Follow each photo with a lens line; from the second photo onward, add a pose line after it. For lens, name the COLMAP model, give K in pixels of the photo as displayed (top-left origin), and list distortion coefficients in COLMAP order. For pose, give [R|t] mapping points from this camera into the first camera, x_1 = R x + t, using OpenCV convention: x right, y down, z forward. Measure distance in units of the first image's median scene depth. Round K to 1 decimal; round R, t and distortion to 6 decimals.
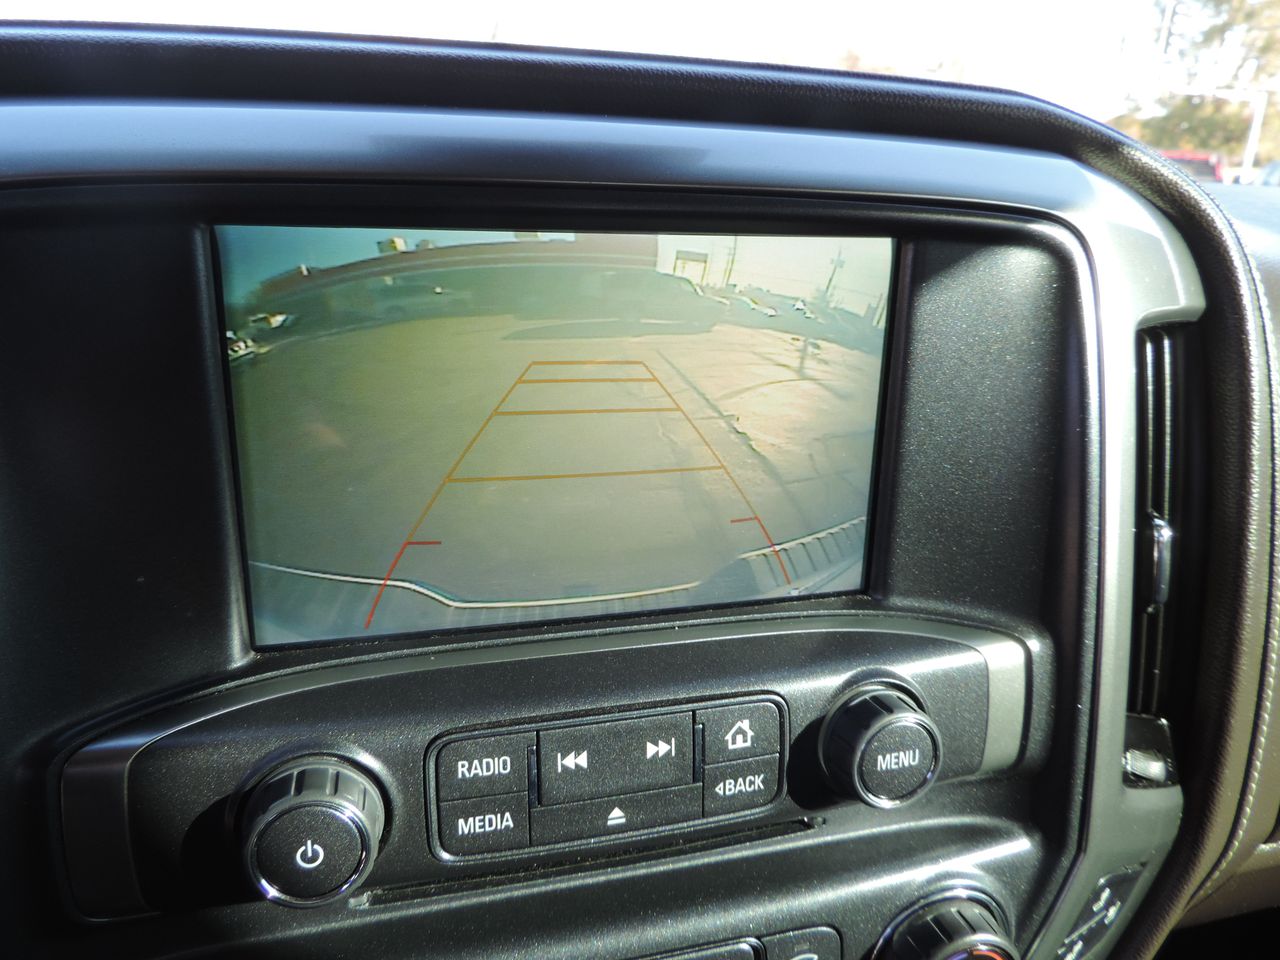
lens RADIAL K [[876.2, 0, 629.7], [0, 876.2, 479.1], [0, 0, 1]] dist [0.020874, -0.002615]
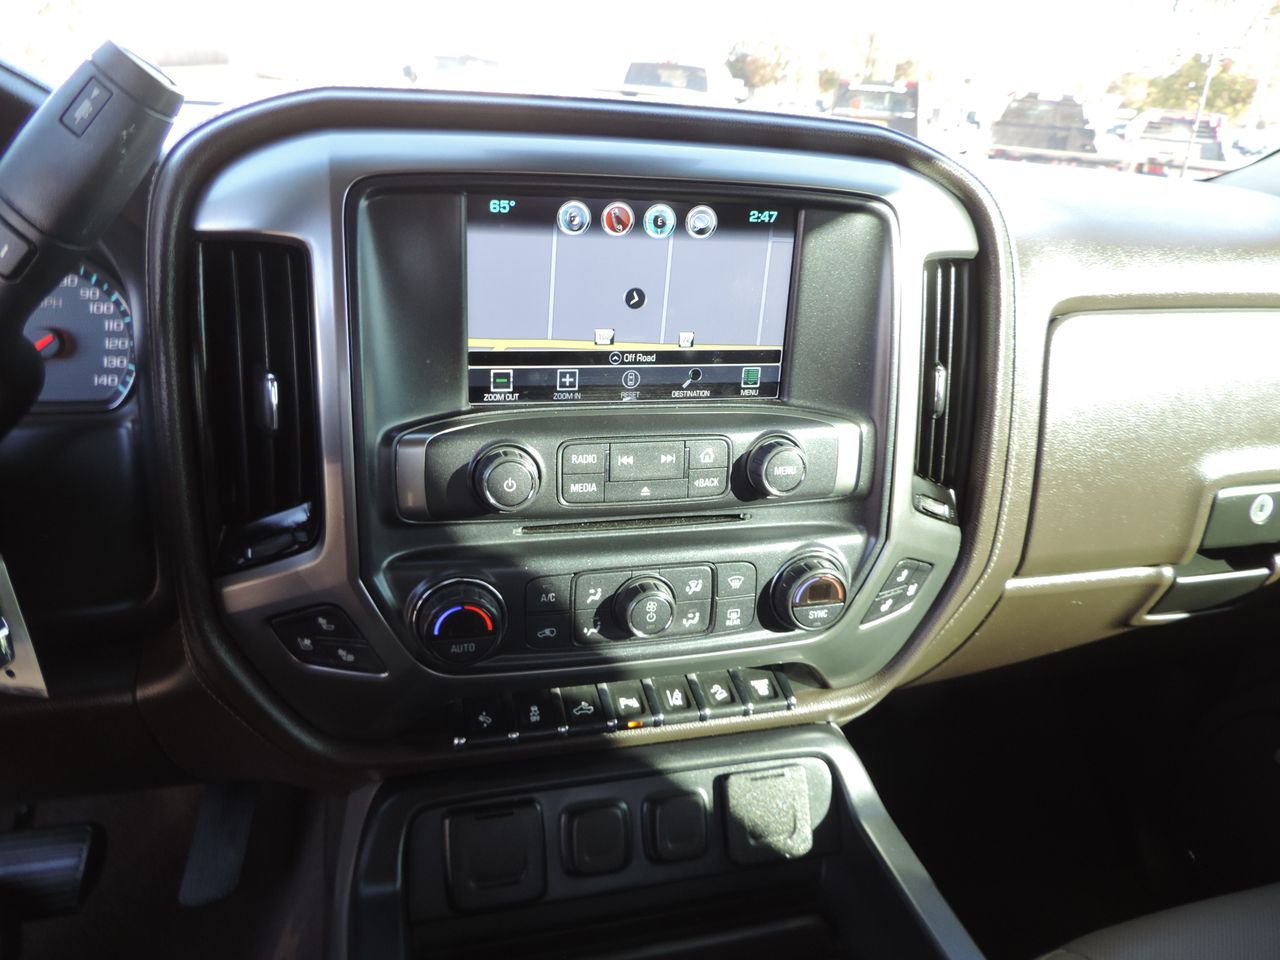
lens RADIAL K [[866.6, 0, 640.0], [0, 866.6, 480.0], [0, 0, 1]] dist [-0.001072, -0.000238]
pose [[0.999550, 0.024492, 0.017336, -0.062142], [-0.025551, 0.997638, 0.063758, 0.223631], [-0.015733, -0.064173, 0.997815, -0.986145]]
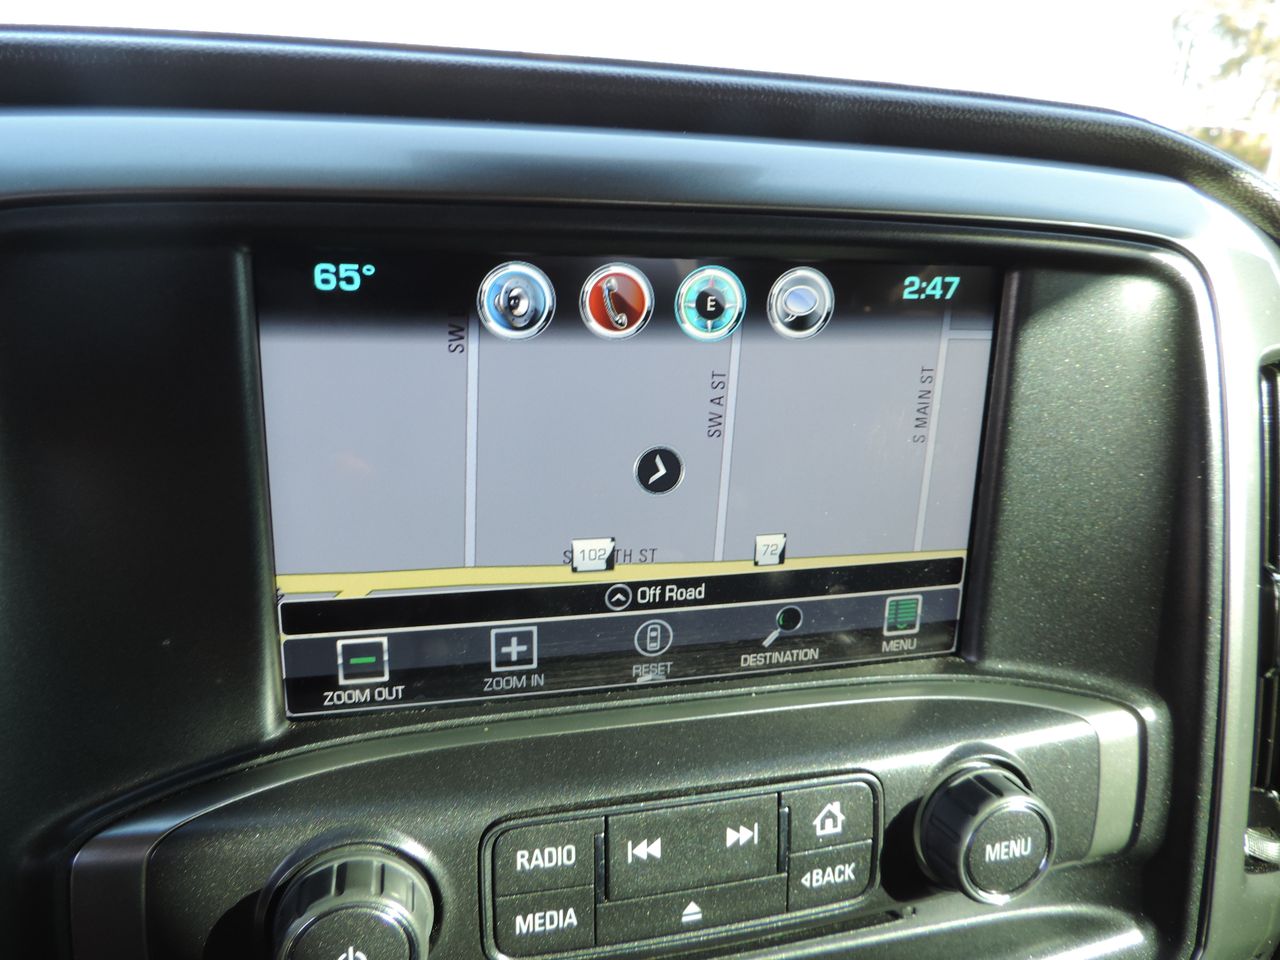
lens RADIAL K [[881.9, 0, 640.0], [0, 881.9, 480.0], [0, 0, 1]] dist [0.013852, 0.005553]
pose [[0.999942, 0.006587, -0.008496, -0.061210], [-0.006836, 0.999539, -0.029591, -0.024502], [0.008297, 0.029647, 0.999526, 0.091934]]
